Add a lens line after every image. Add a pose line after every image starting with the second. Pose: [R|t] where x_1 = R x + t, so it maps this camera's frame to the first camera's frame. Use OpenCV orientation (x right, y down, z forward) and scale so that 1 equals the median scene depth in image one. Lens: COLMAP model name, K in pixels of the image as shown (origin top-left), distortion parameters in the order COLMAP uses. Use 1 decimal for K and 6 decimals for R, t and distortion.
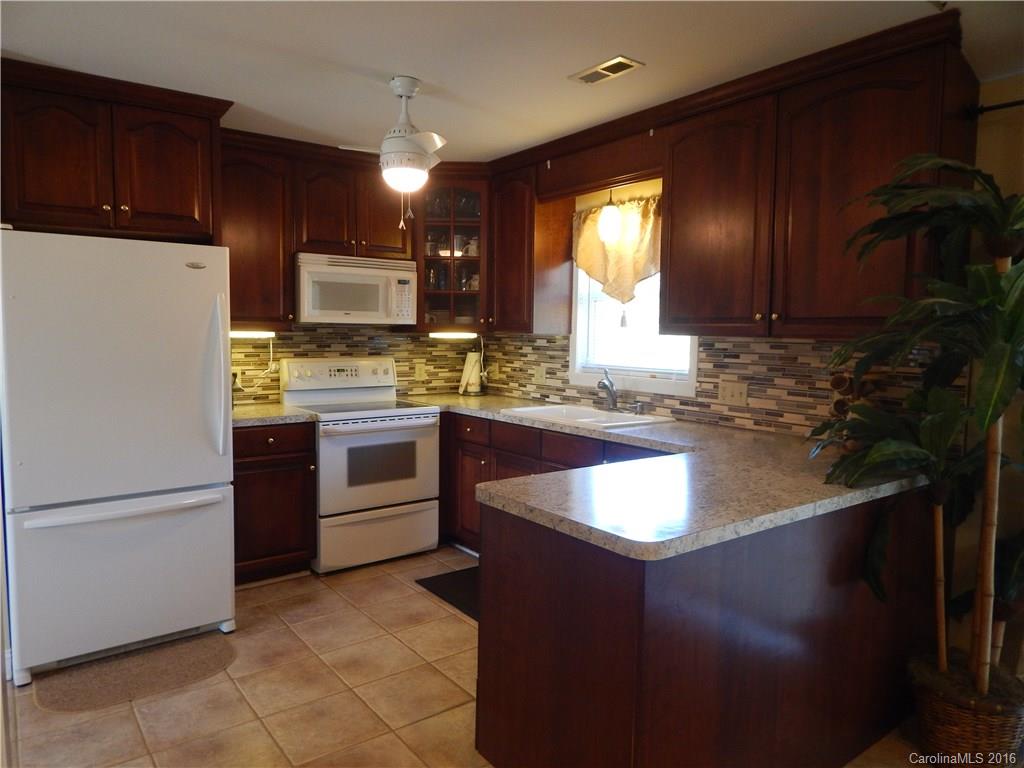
lens RADIAL K [[671.3, 0, 513.9], [0, 671.3, 384.6], [0, 0, 1]] dist [0.006685, -0.014162]
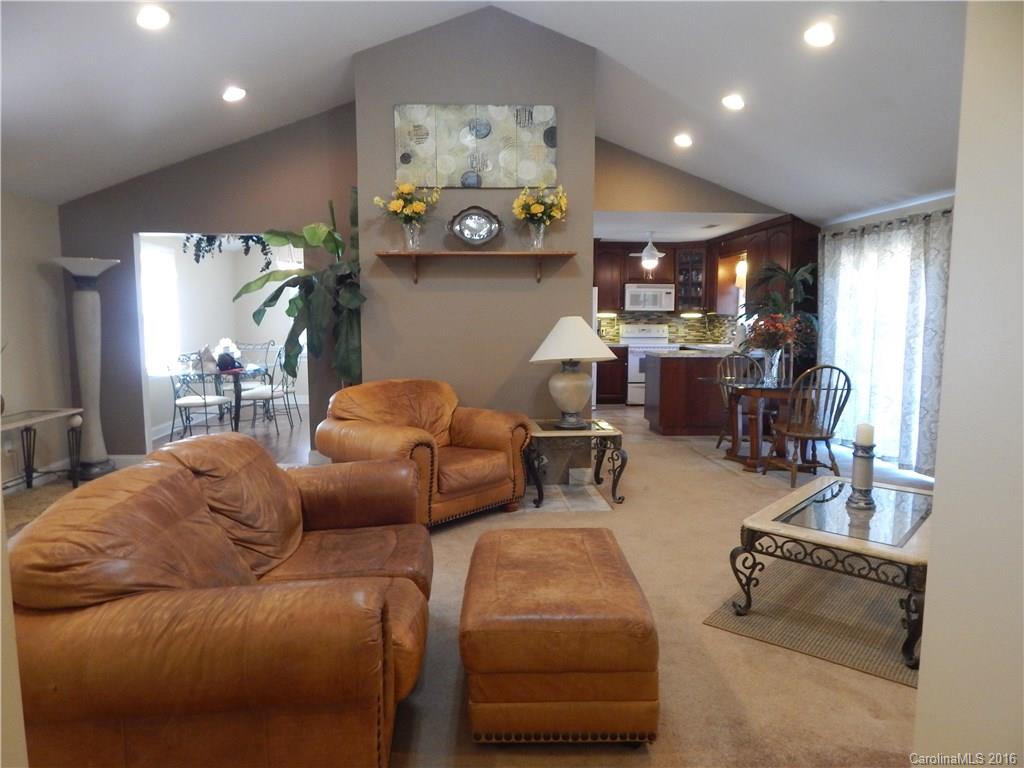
lens RADIAL K [[671.3, 0, 513.1], [0, 671.3, 358.6], [0, 0, 1]] dist [0.006685, -0.014162]
pose [[0.831416, 0.027322, -0.554979, 0.716281], [-0.038121, 0.999242, -0.007917, 0.122514], [0.554341, 0.027739, 0.831827, -1.307267]]
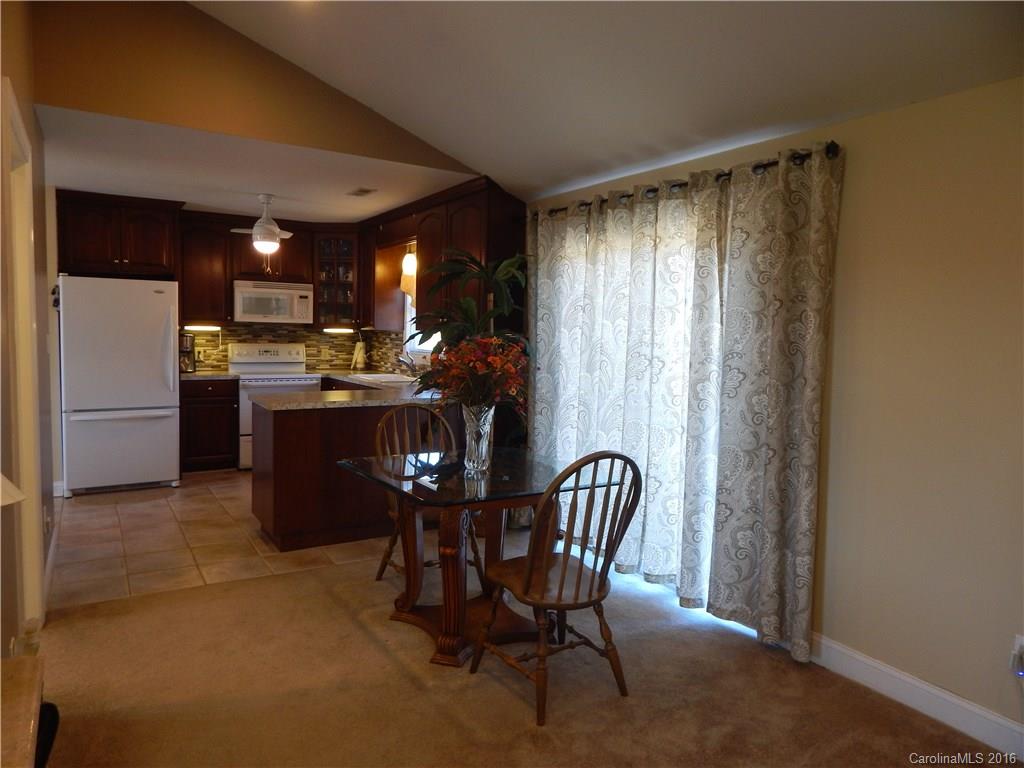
lens RADIAL K [[671.3, 0, 516.9], [0, 671.3, 380.8], [0, 0, 1]] dist [0.006685, -0.014162]
pose [[0.996027, 0.017580, -0.087300, 0.492460], [-0.018063, 0.999826, -0.004740, 0.047292], [0.087201, 0.006298, 0.996171, -0.566434]]
